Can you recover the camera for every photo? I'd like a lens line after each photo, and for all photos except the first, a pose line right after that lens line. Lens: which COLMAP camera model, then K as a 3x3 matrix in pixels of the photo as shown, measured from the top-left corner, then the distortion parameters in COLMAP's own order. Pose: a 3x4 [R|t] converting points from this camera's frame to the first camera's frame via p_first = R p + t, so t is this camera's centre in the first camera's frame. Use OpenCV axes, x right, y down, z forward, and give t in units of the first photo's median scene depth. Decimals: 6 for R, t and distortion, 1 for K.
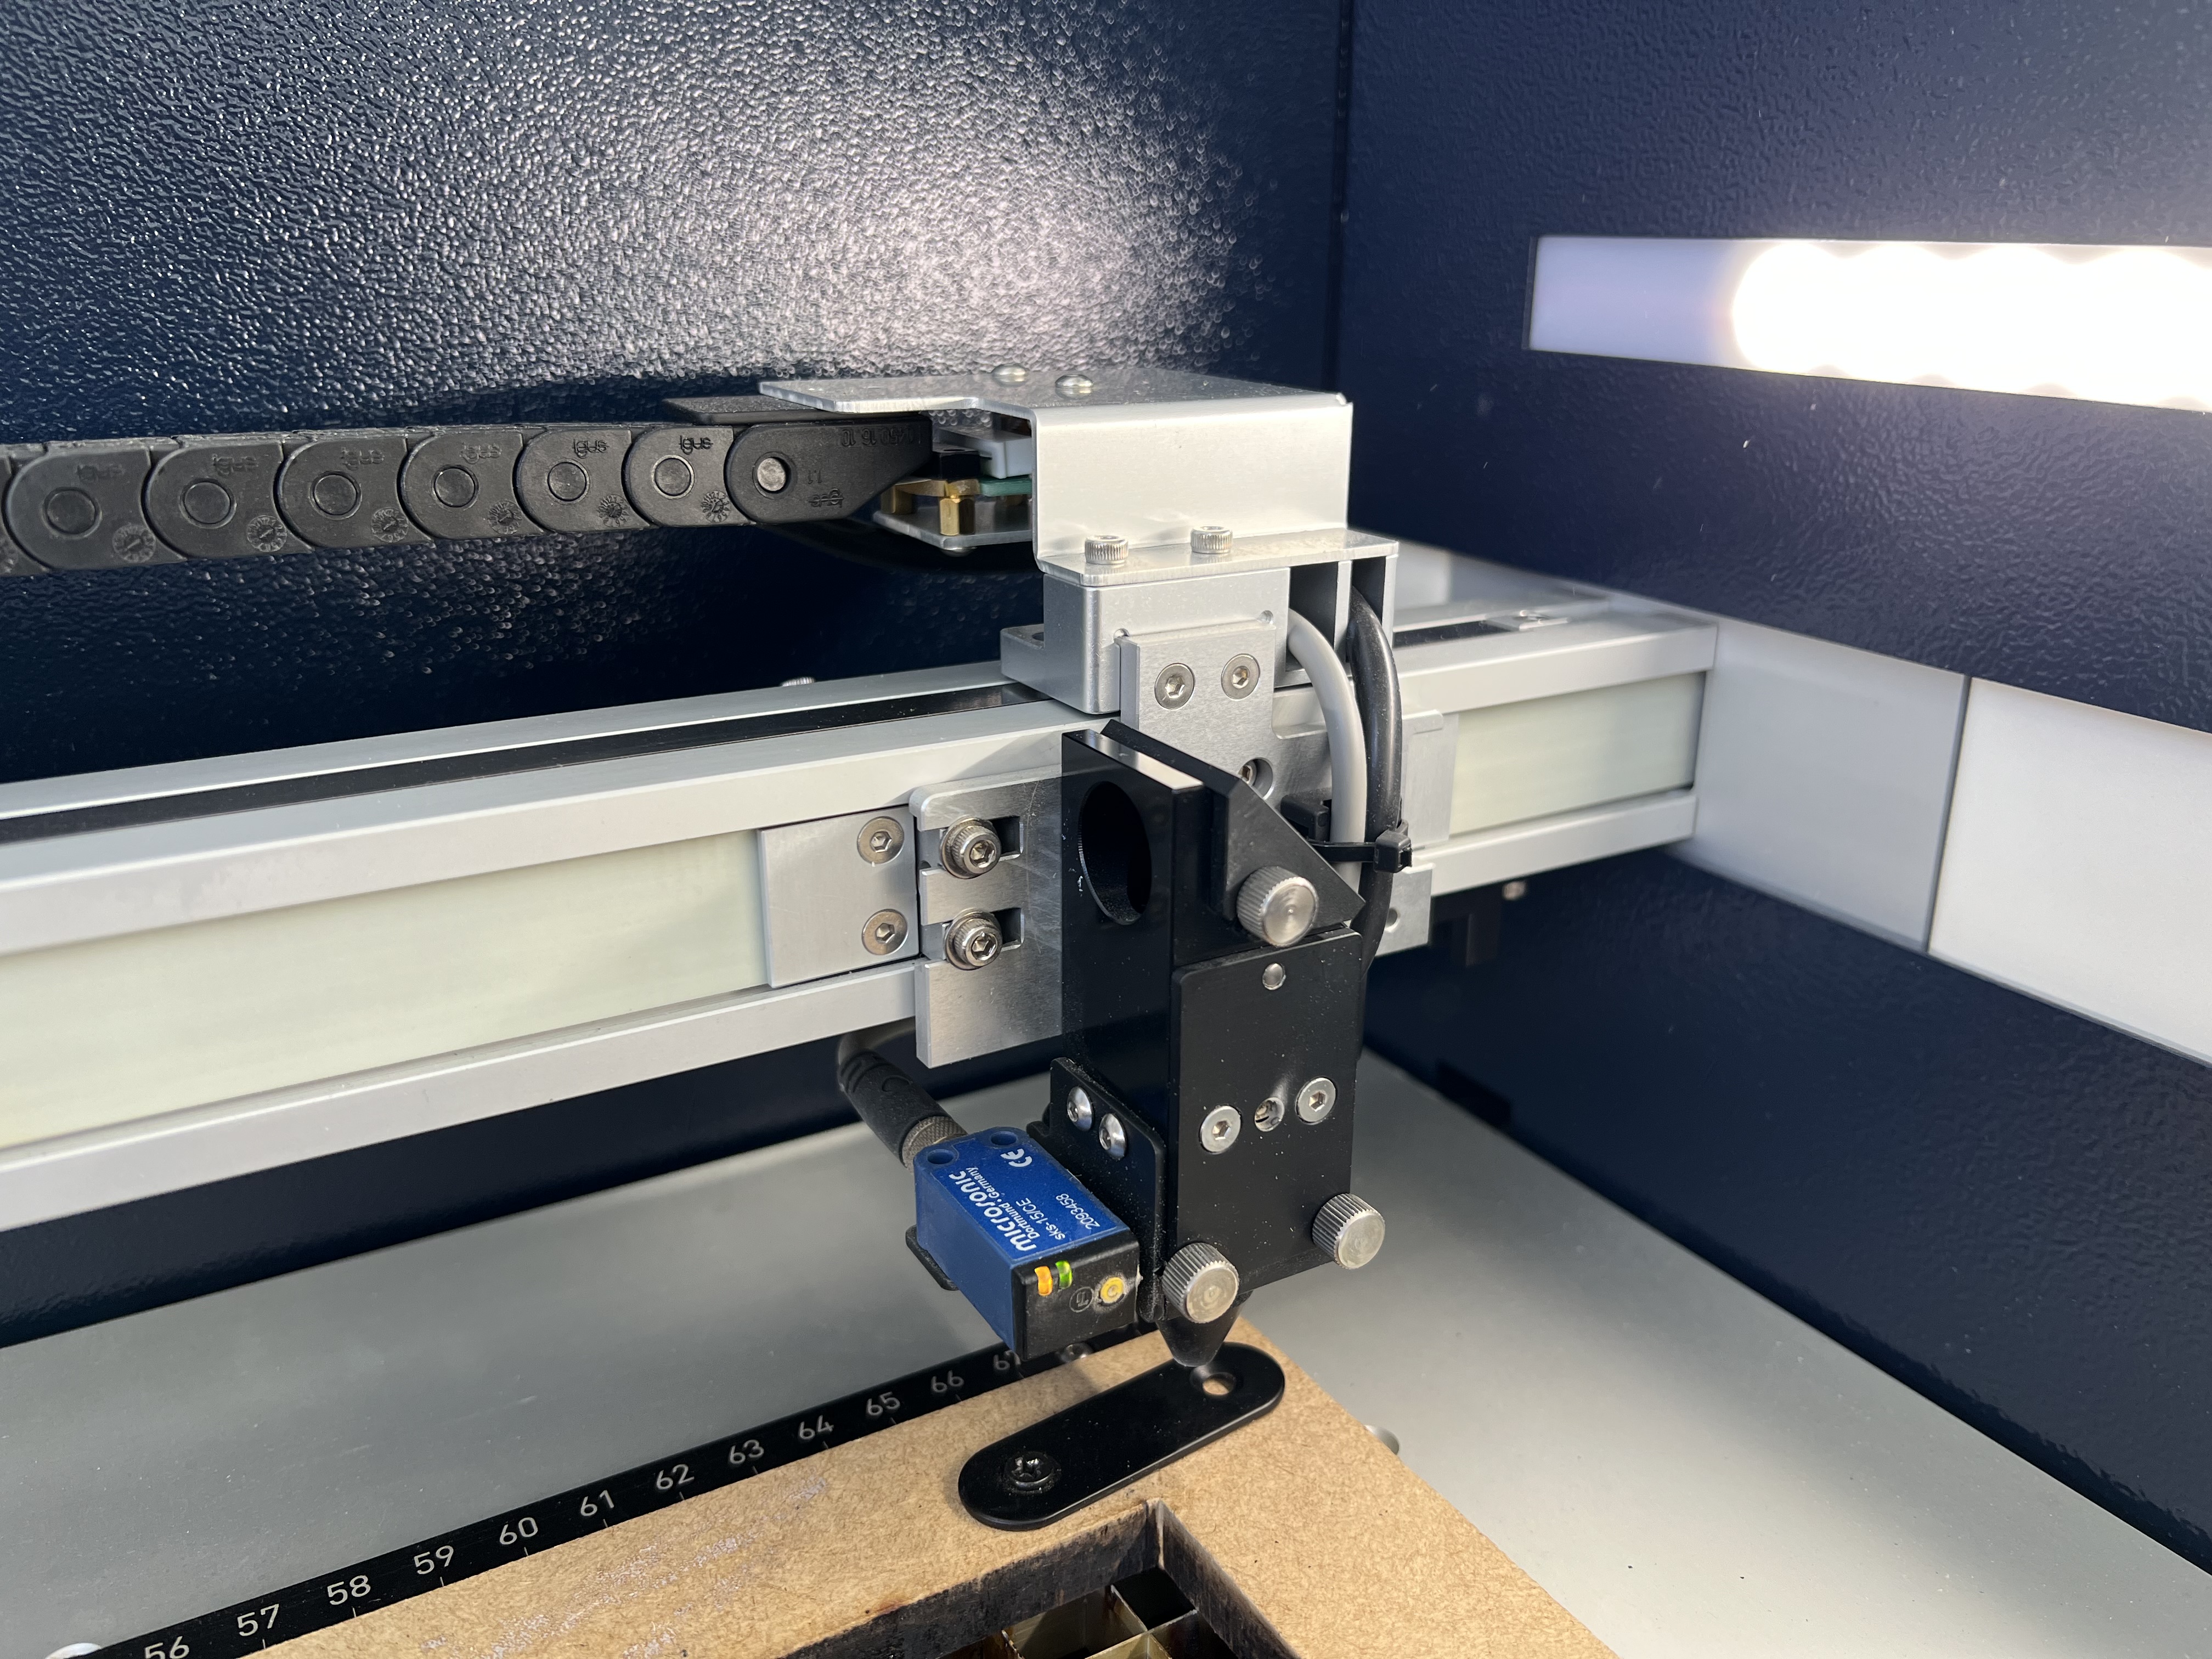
lens RADIAL K [[1692.9, 0, 1106.9], [0, 1692.9, 854.6], [0, 0, 1]] dist [0.064670, -0.076896]
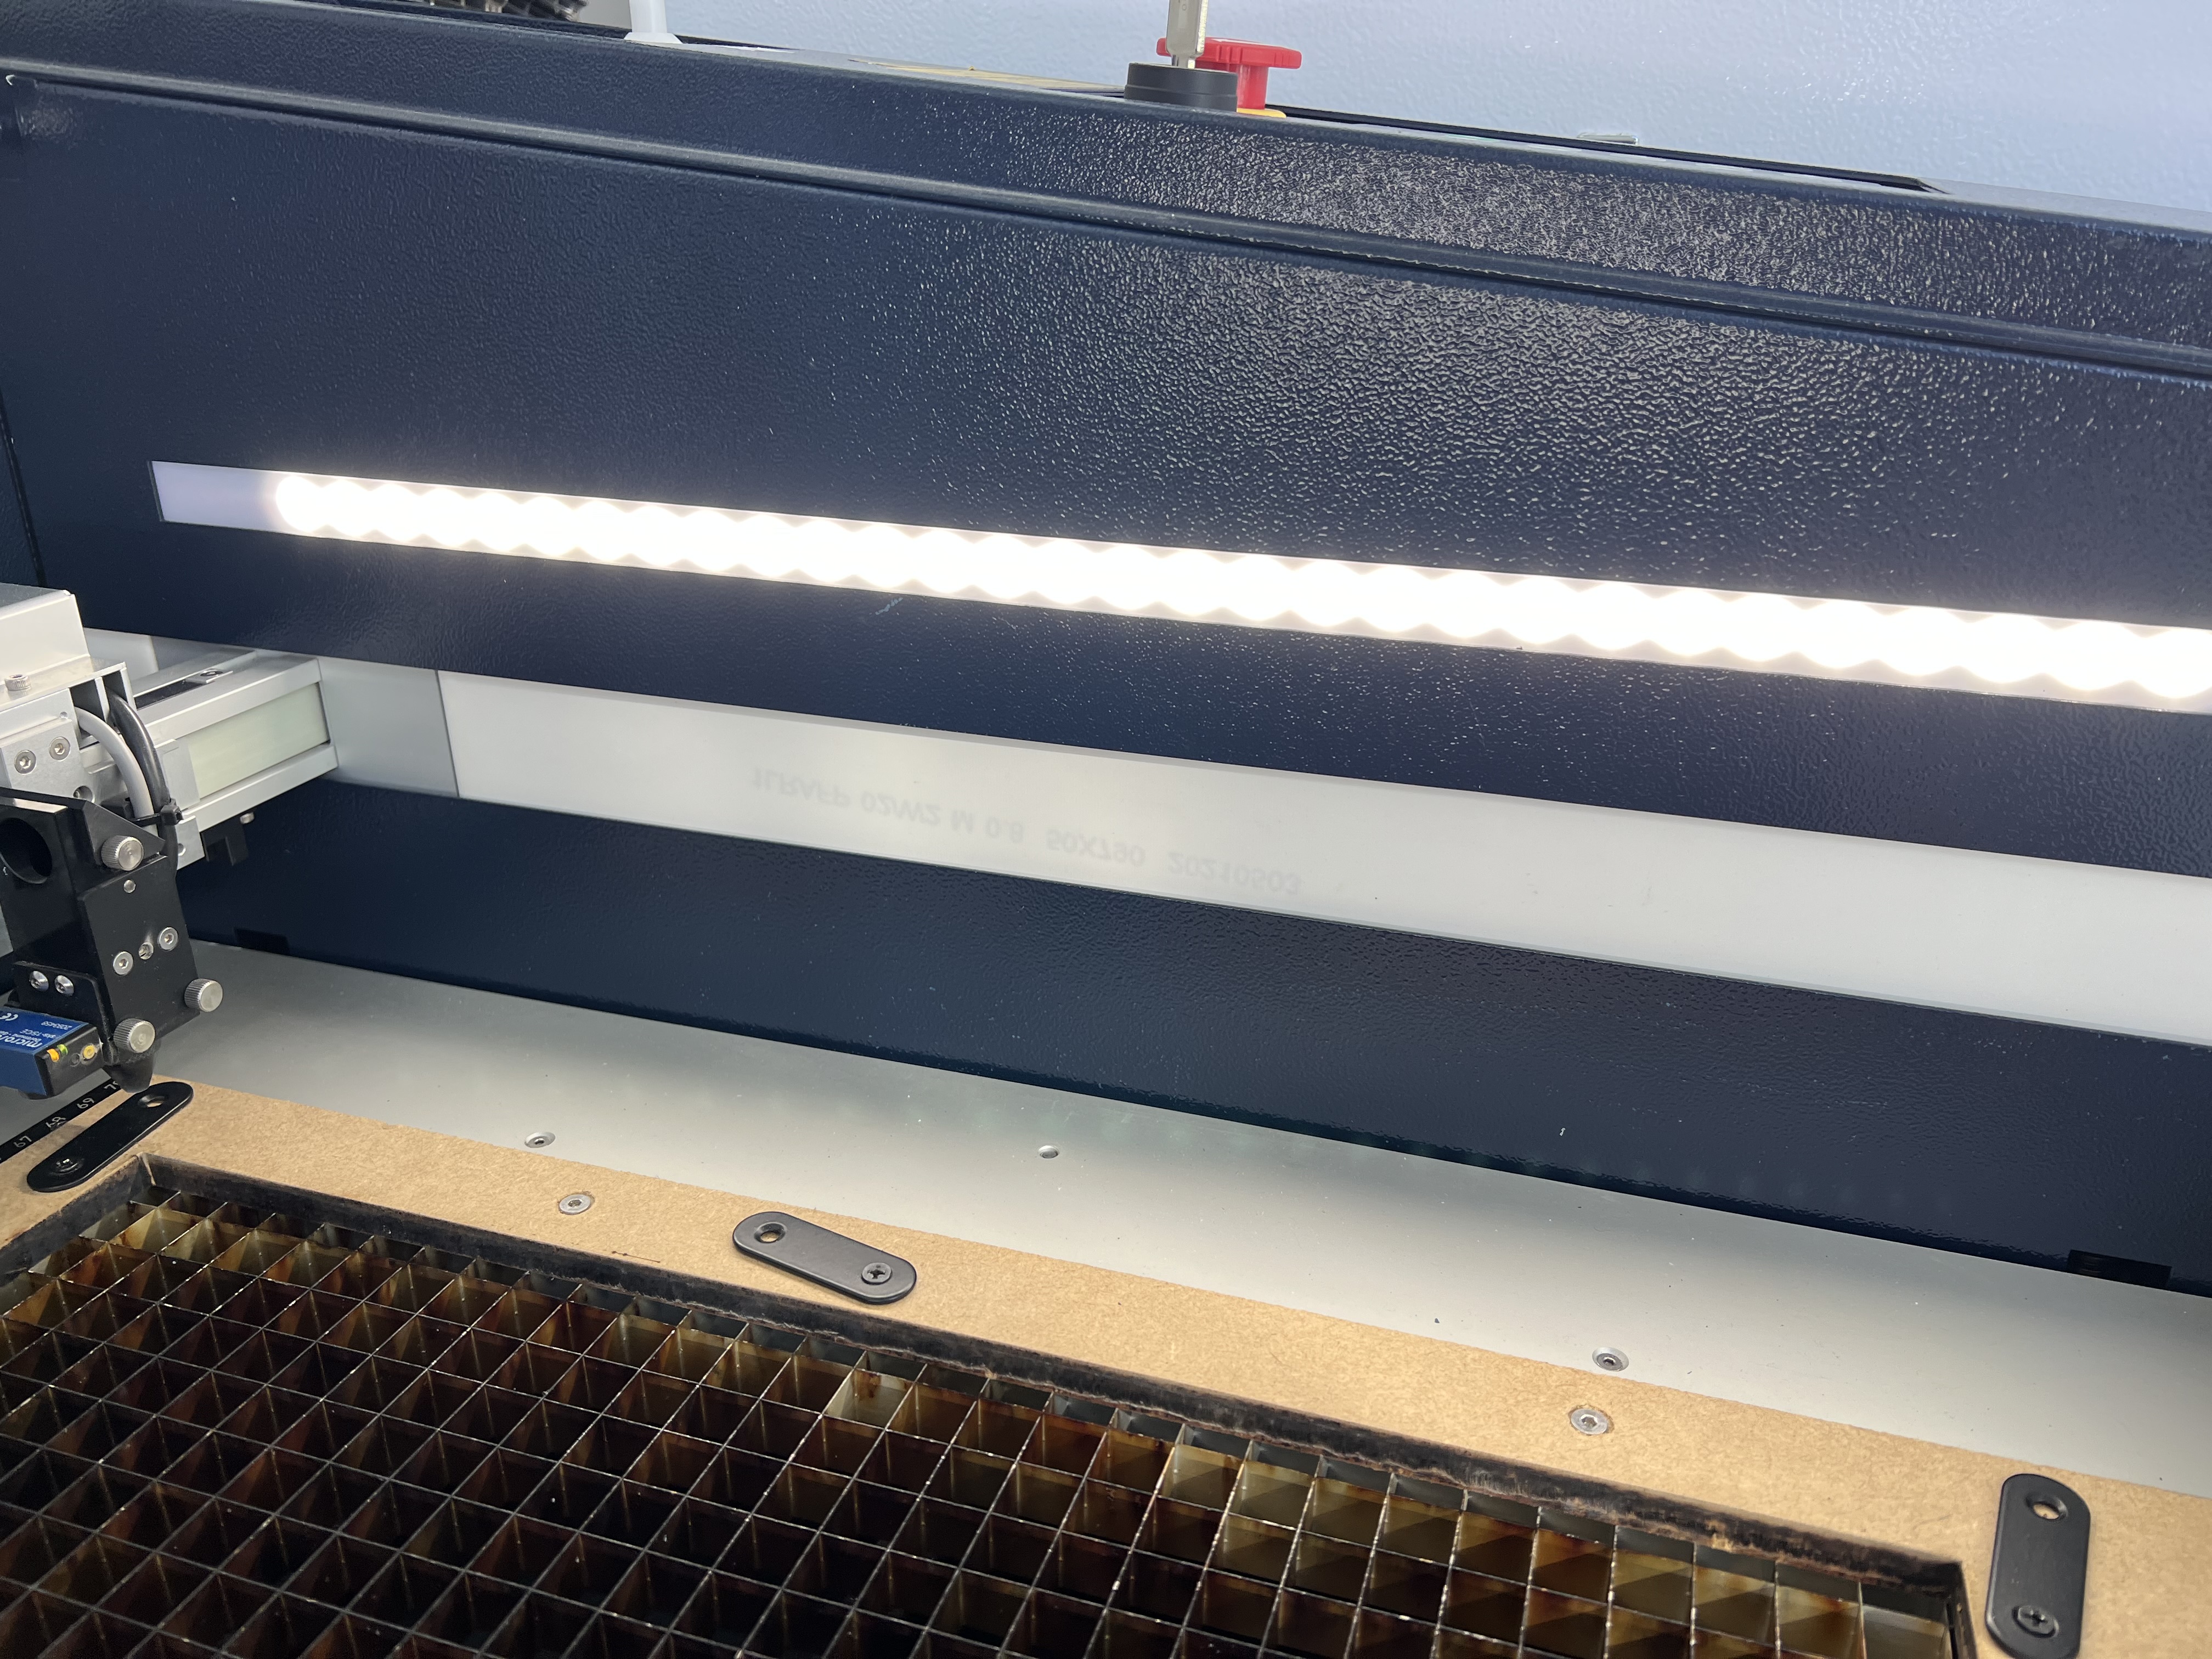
lens RADIAL K [[1692.9, 0, 1106.9], [0, 1692.9, 854.6], [0, 0, 1]] dist [0.064670, -0.076896]
pose [[0.752230, -0.266806, 0.602465, -0.238029], [0.222582, 0.963495, 0.148778, -0.011986], [-0.620167, 0.022183, 0.784156, -1.306462]]
